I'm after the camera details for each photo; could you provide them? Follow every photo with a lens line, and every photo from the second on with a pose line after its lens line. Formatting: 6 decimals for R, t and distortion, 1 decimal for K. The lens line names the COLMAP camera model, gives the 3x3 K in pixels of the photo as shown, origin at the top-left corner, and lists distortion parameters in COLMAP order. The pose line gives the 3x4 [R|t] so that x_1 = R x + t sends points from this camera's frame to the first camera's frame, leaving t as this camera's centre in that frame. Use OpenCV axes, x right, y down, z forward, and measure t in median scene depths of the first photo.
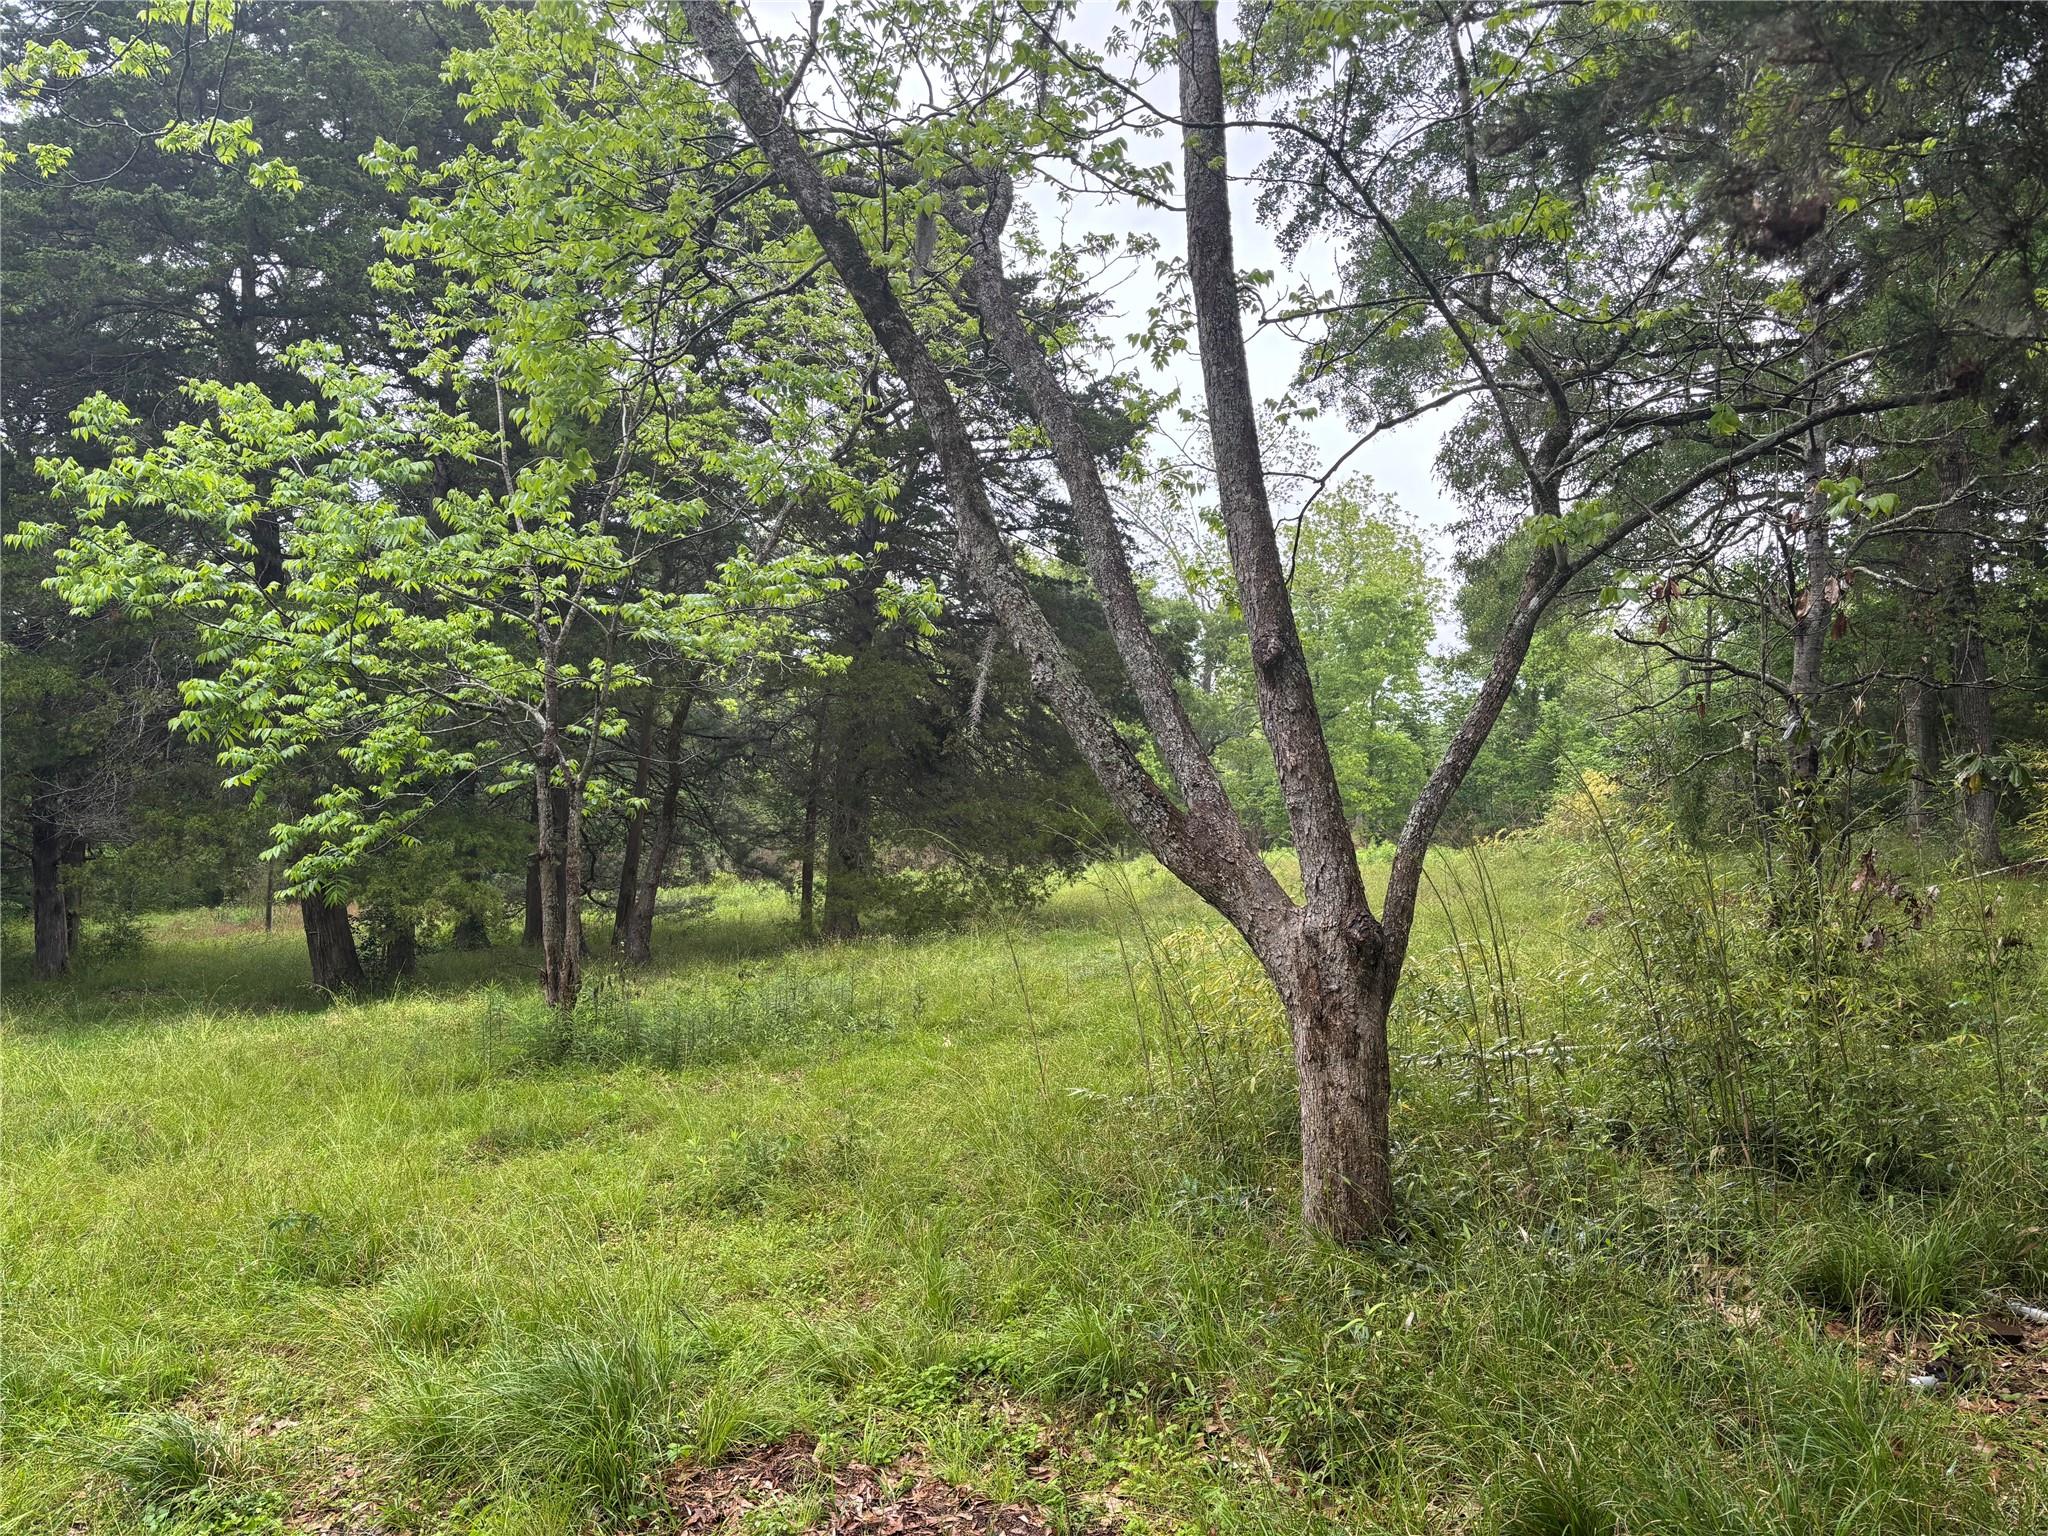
lens RADIAL K [[1578.9, 0, 1028.9], [0, 1578.9, 763.2], [0, 0, 1]] dist [0.013694, -0.006501]
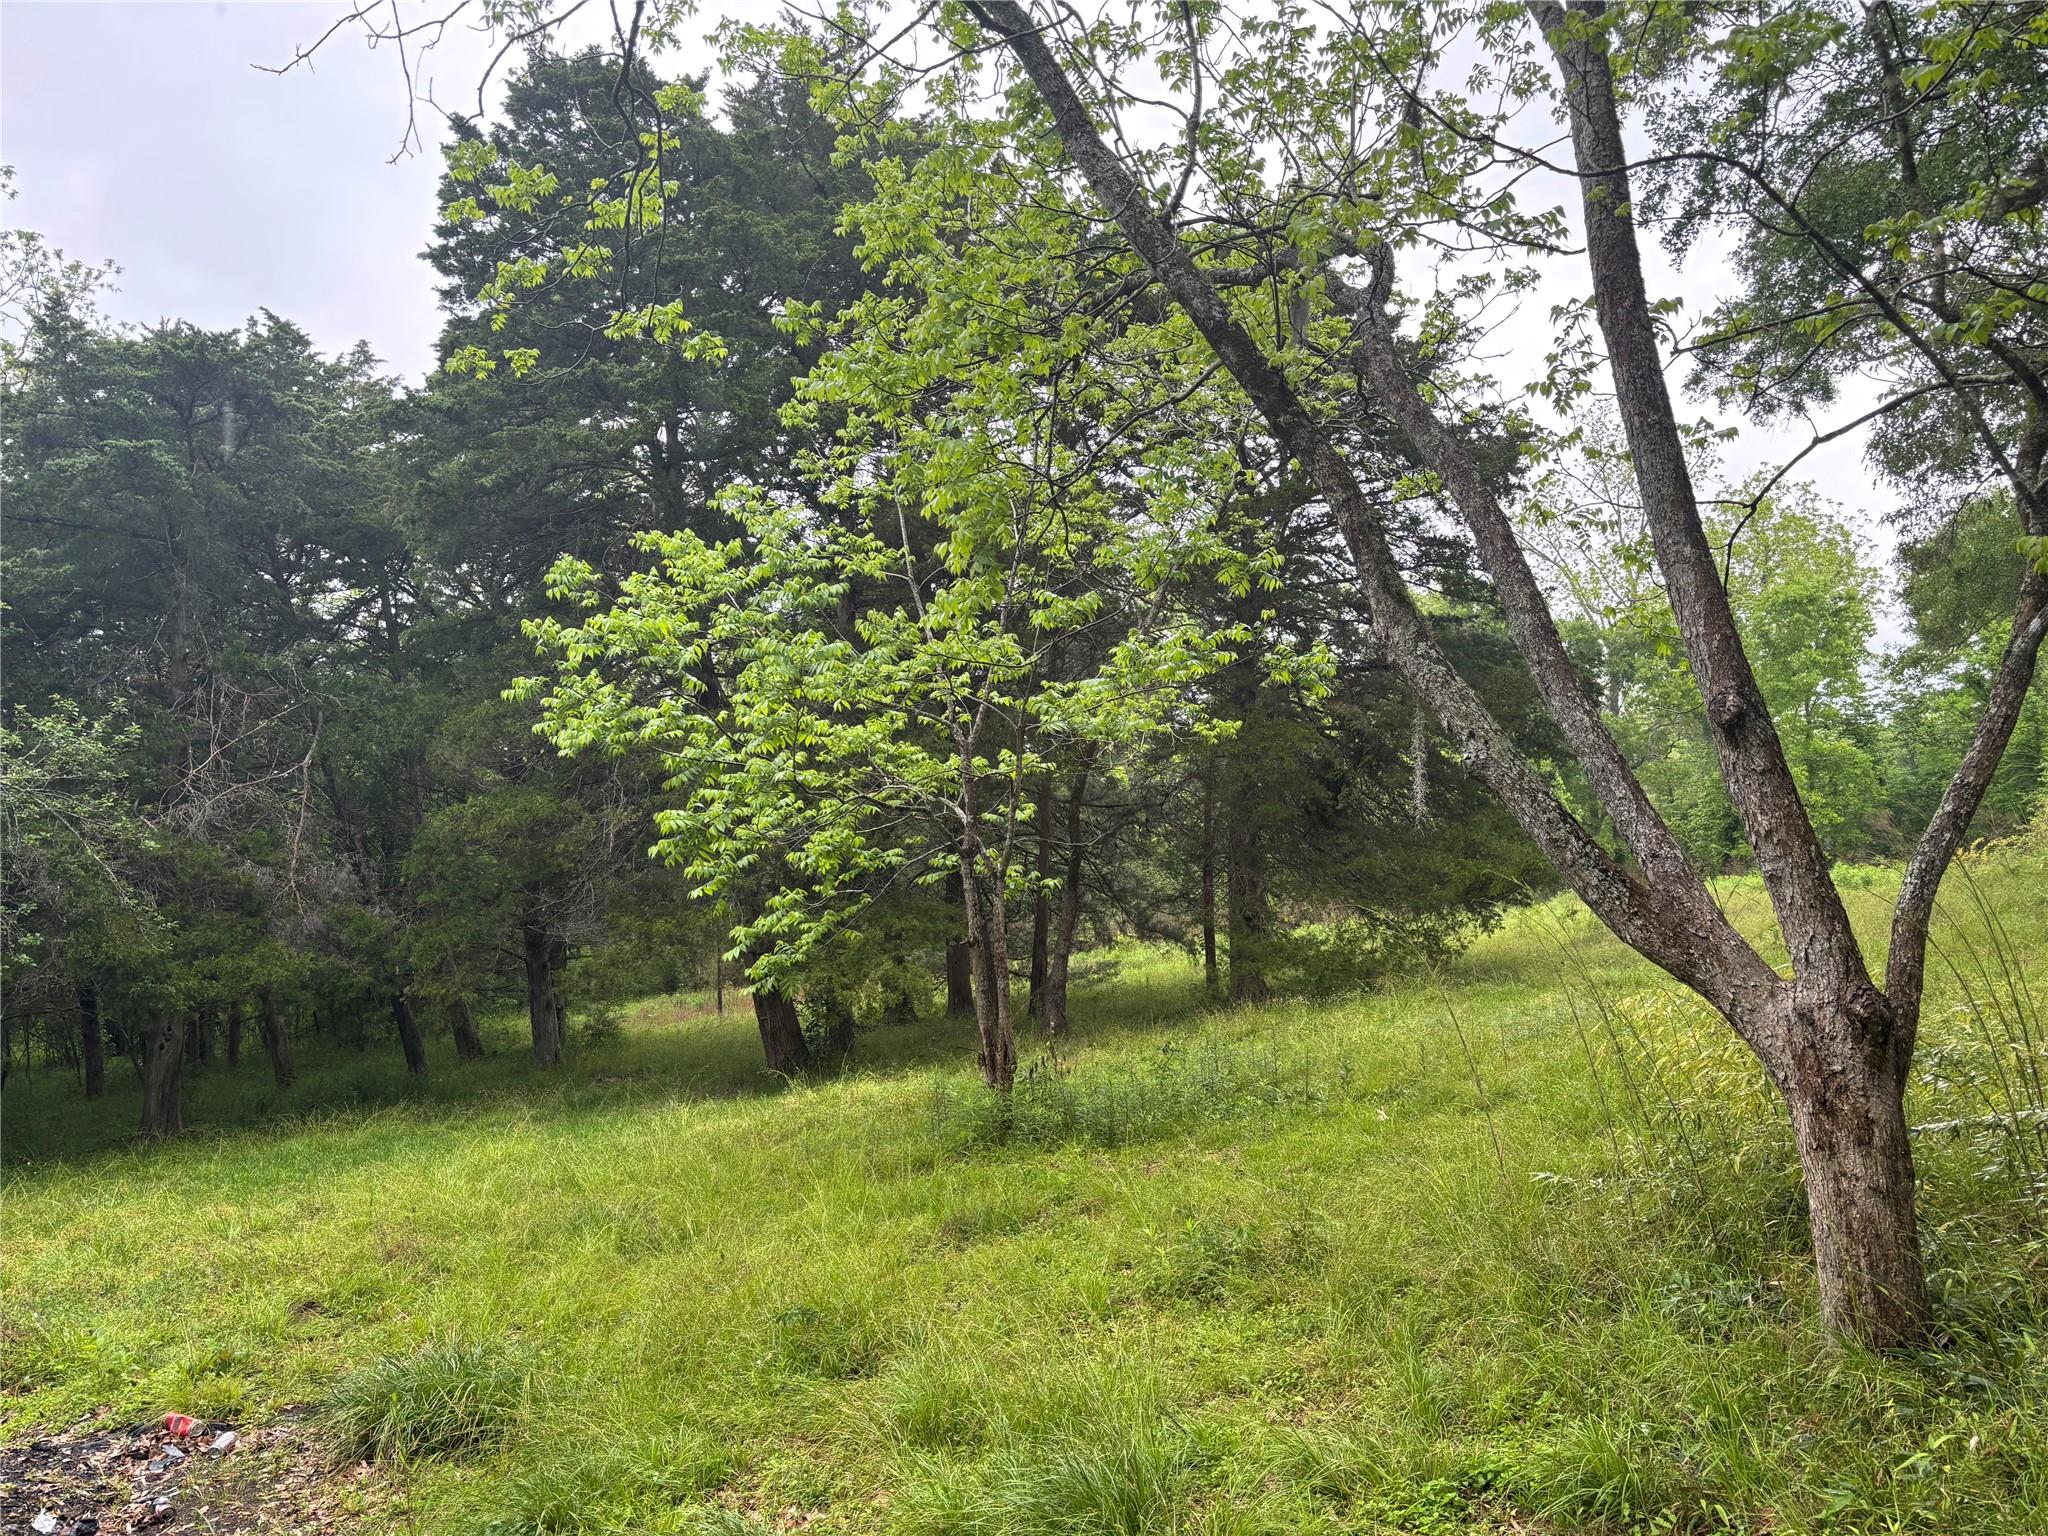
lens RADIAL K [[1573.1, 0, 1029.5], [0, 1573.1, 772.2], [0, 0, 1]] dist [0.057671, -0.066087]
pose [[0.967704, -0.079855, -0.239108, -0.012247], [0.072853, 0.996619, -0.037997, -0.013302], [0.241334, 0.019350, 0.970249, -0.007021]]
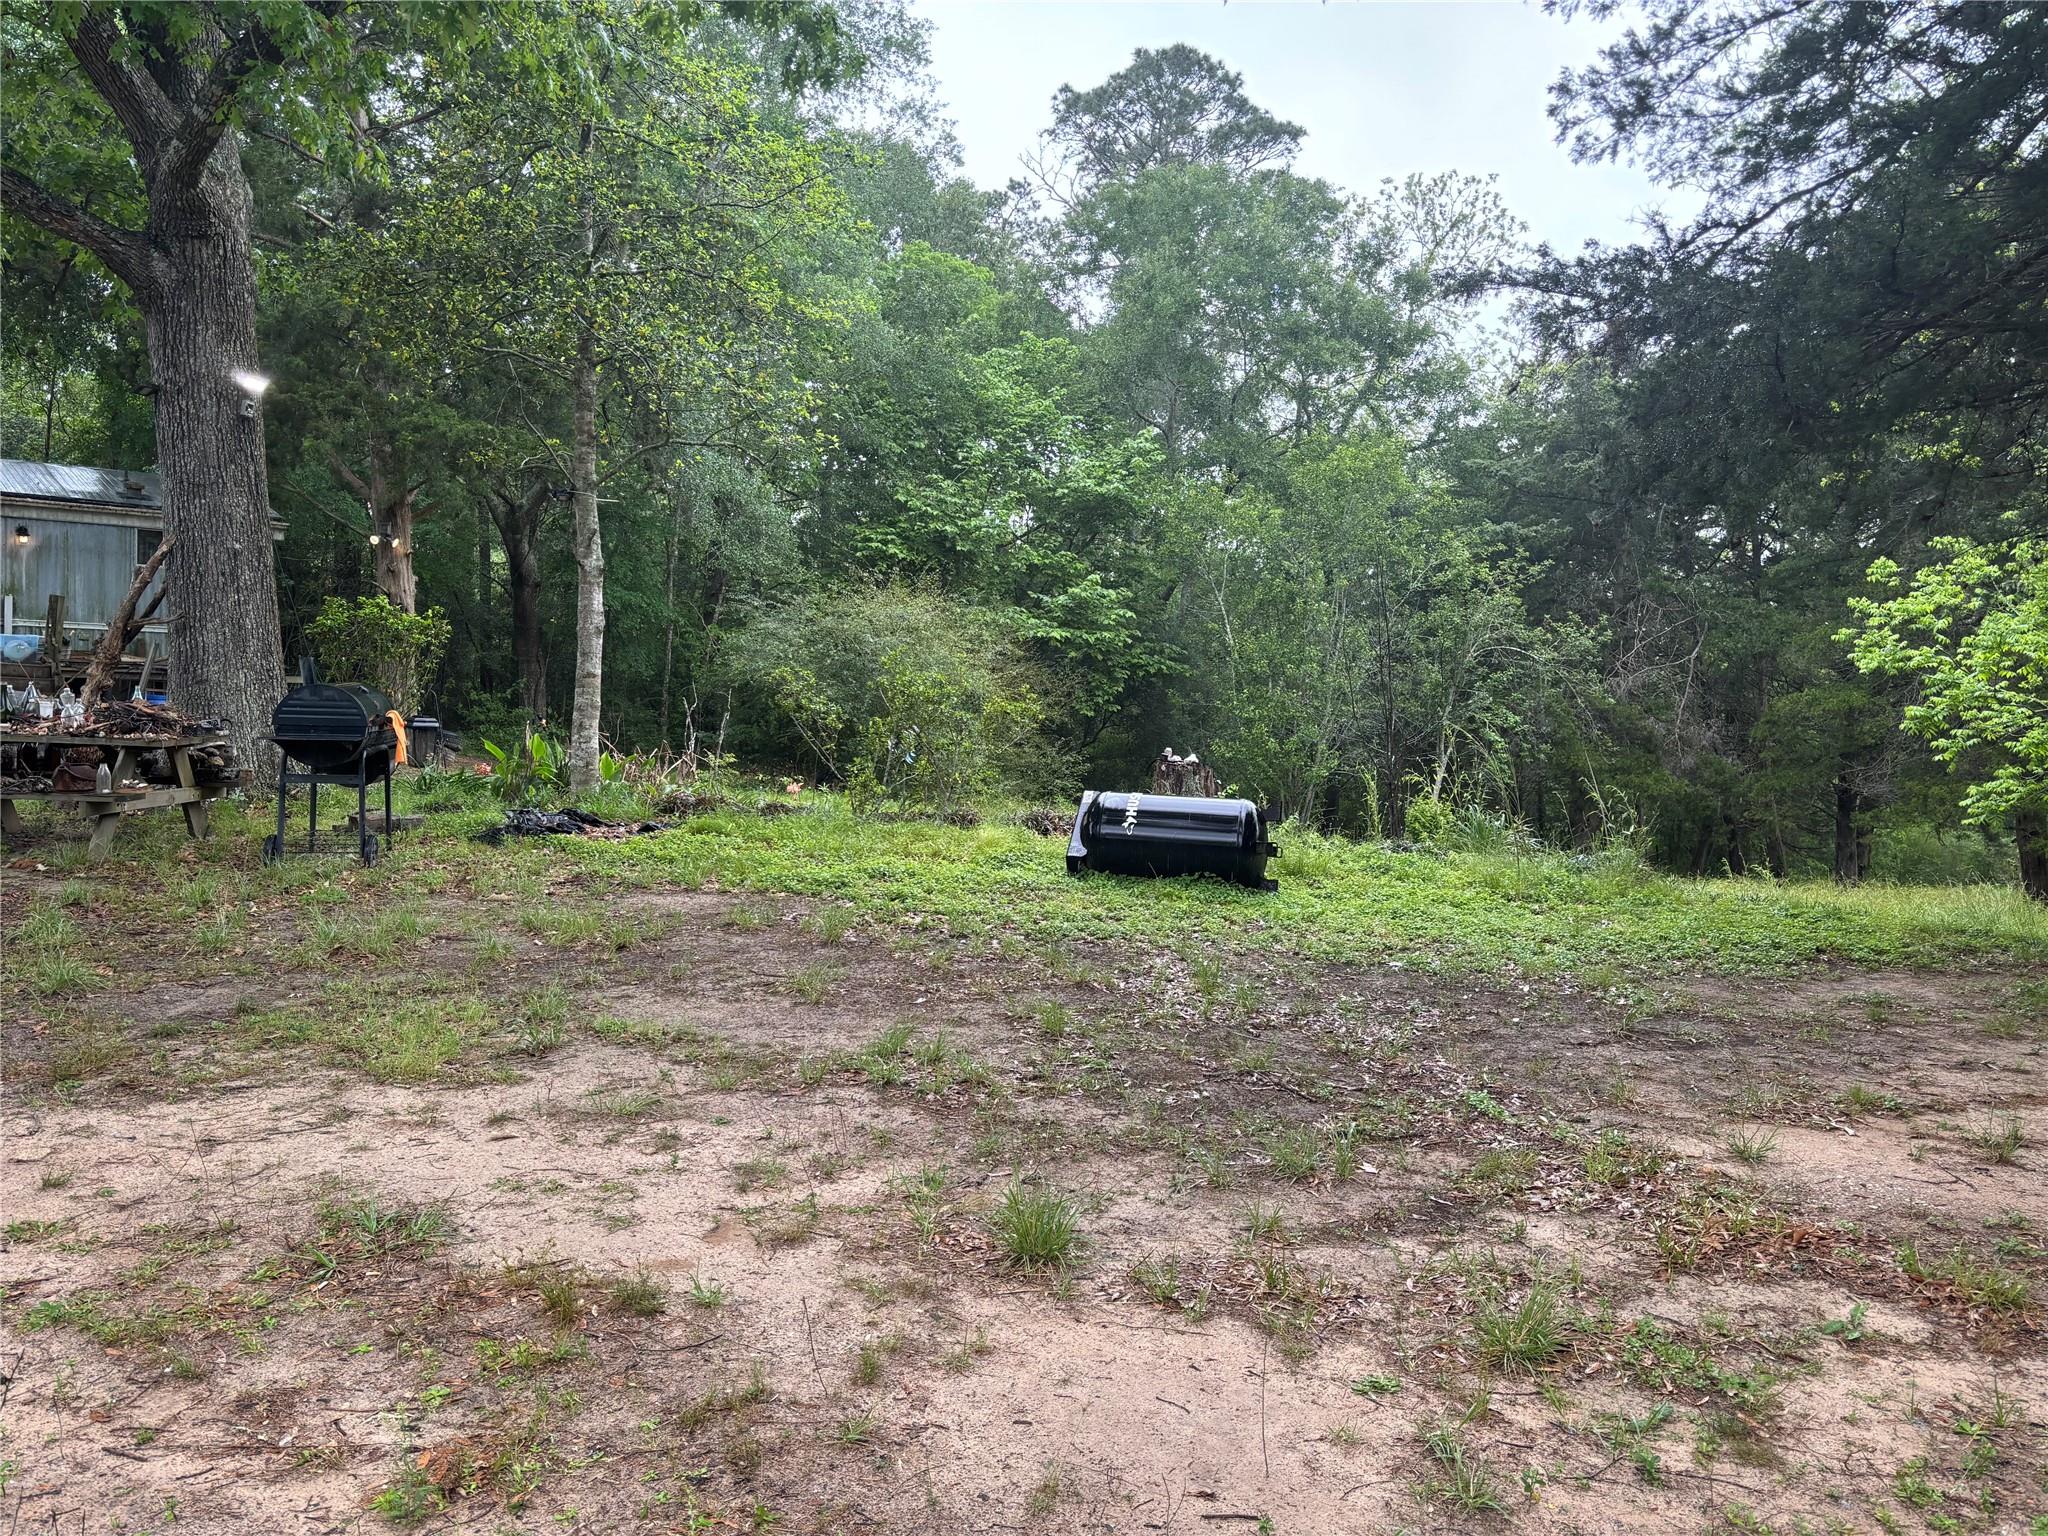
lens RADIAL K [[1573.1, 0, 1029.5], [0, 1573.1, 772.2], [0, 0, 1]] dist [0.057671, -0.066087]
pose [[0.511658, 0.048385, -0.857826, 0.564499], [-0.048676, 0.998442, 0.027284, 0.030096], [0.857809, 0.027795, 0.513216, -0.892383]]
